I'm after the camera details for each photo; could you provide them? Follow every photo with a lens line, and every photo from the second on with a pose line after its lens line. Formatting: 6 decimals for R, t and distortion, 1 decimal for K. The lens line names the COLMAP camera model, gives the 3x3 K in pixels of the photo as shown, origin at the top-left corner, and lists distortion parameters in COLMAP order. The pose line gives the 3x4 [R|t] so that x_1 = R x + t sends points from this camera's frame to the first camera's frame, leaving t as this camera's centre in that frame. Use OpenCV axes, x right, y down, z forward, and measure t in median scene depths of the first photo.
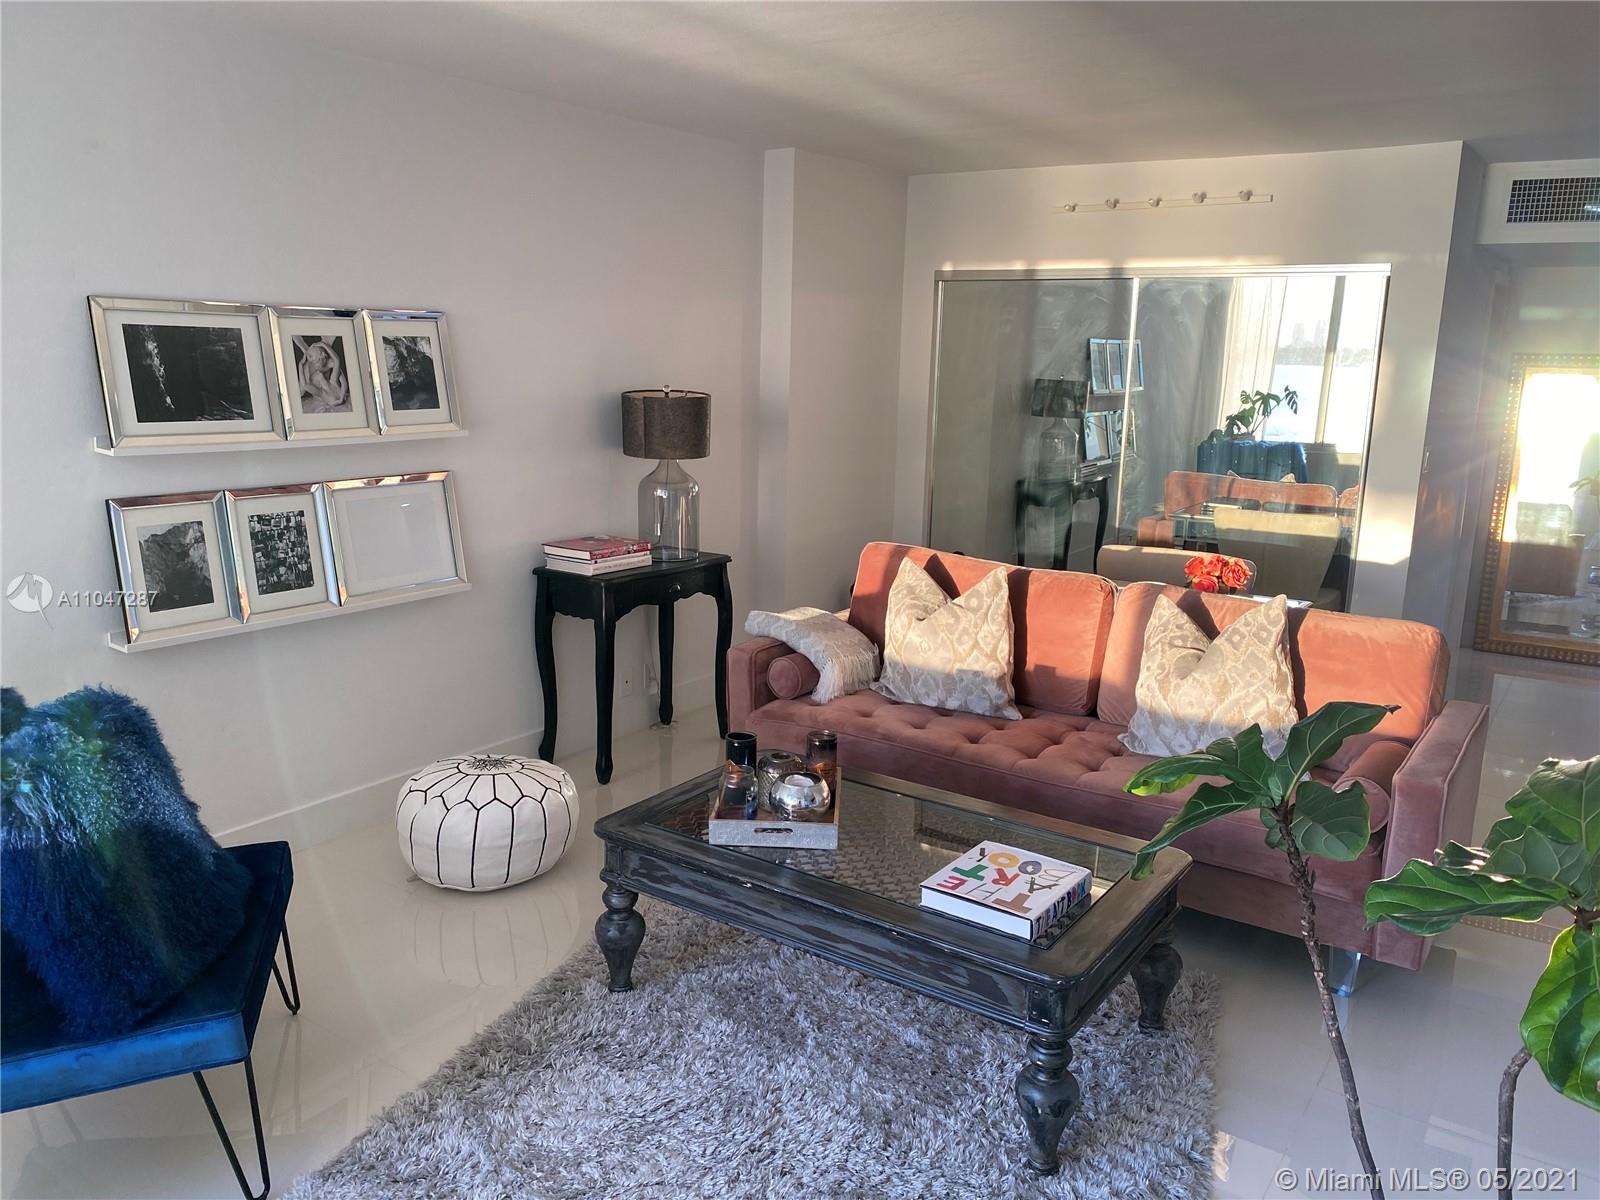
lens RADIAL K [[1218.5, 0, 800.0], [0, 1218.5, 600.0], [0, 0, 1]] dist [0.053282, -0.089648]
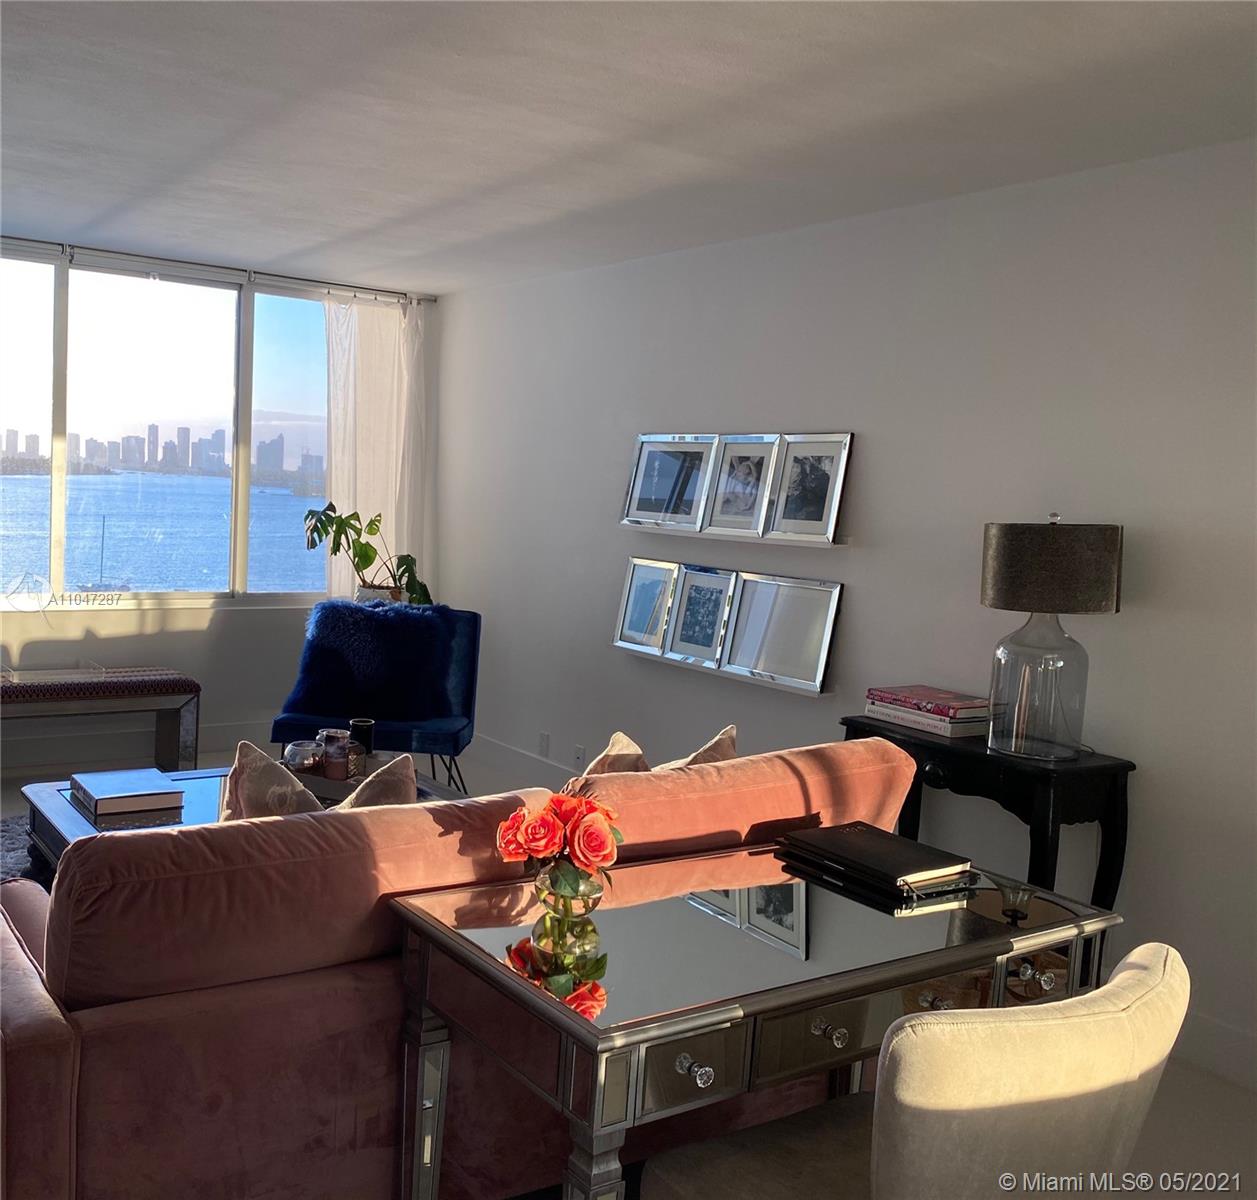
lens RADIAL K [[1224.9, 0, 474.4], [0, 1224.9, 597.1], [0, 0, 1]] dist [0.081567, 0.001028]
pose [[-0.392220, 0.041964, -0.918914, 0.887860], [-0.249793, 0.956563, 0.150302, -0.194757], [0.885306, 0.288490, -0.364701, 1.243675]]
